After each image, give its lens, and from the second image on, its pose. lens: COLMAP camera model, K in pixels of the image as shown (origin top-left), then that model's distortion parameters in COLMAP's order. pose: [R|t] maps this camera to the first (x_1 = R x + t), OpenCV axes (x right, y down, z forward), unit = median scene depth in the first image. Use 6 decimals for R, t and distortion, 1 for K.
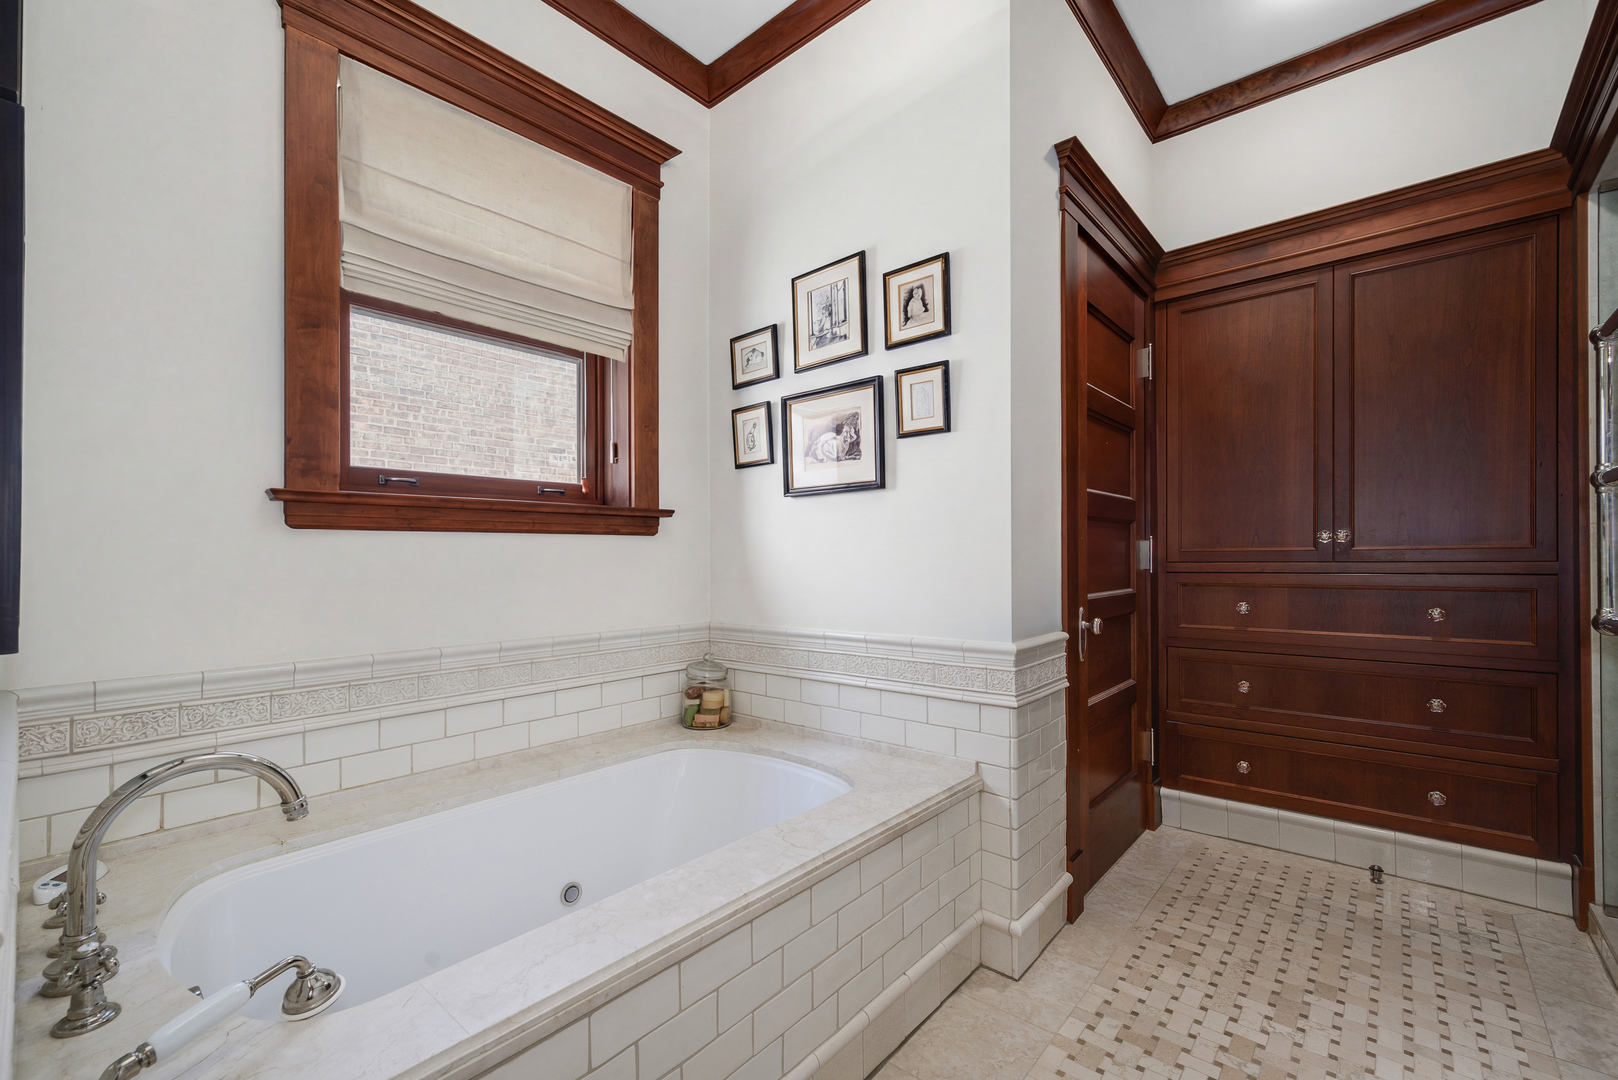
lens RADIAL K [[677.2, 0, 740.5], [0, 677.2, 554.0], [0, 0, 1]] dist [0.001999, 0.000612]
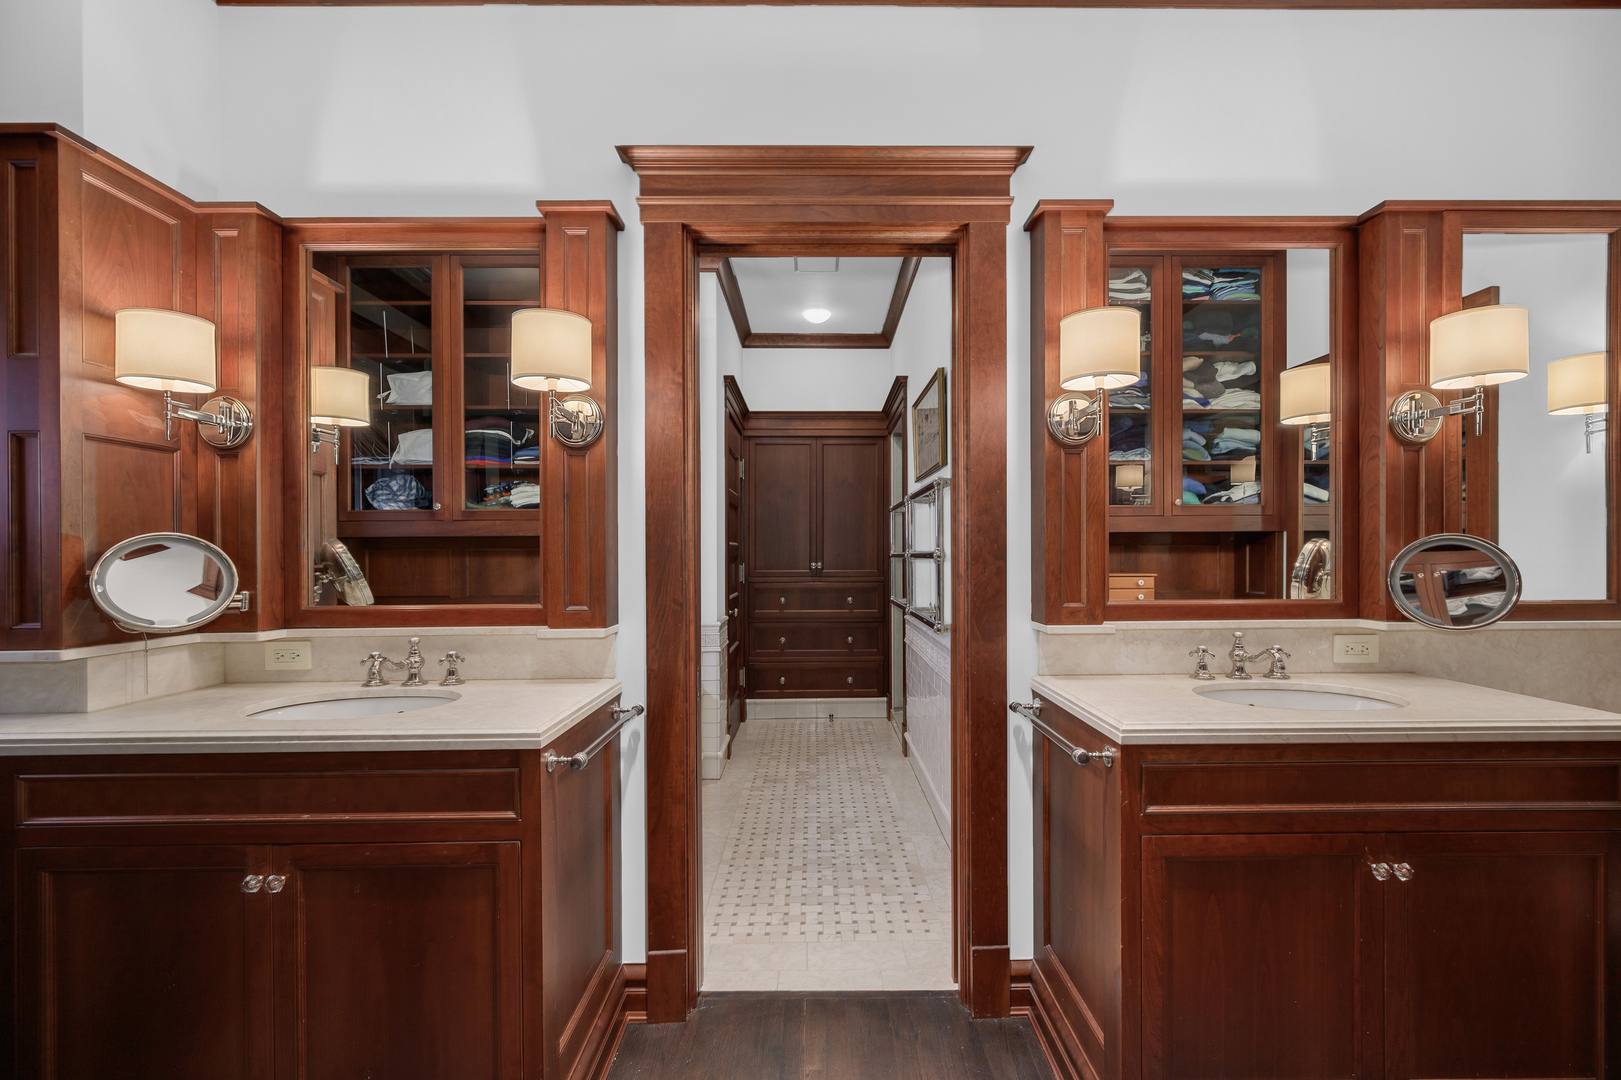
lens RADIAL K [[678.4, 0, 818.5], [0, 678.4, 548.7], [0, 0, 1]] dist [0.001999, 0.000612]
pose [[0.714397, 0.012333, 0.699632, -0.721632], [-0.003641, 0.999897, -0.013907, -0.057280], [-0.699731, 0.007388, 0.714368, -0.619831]]
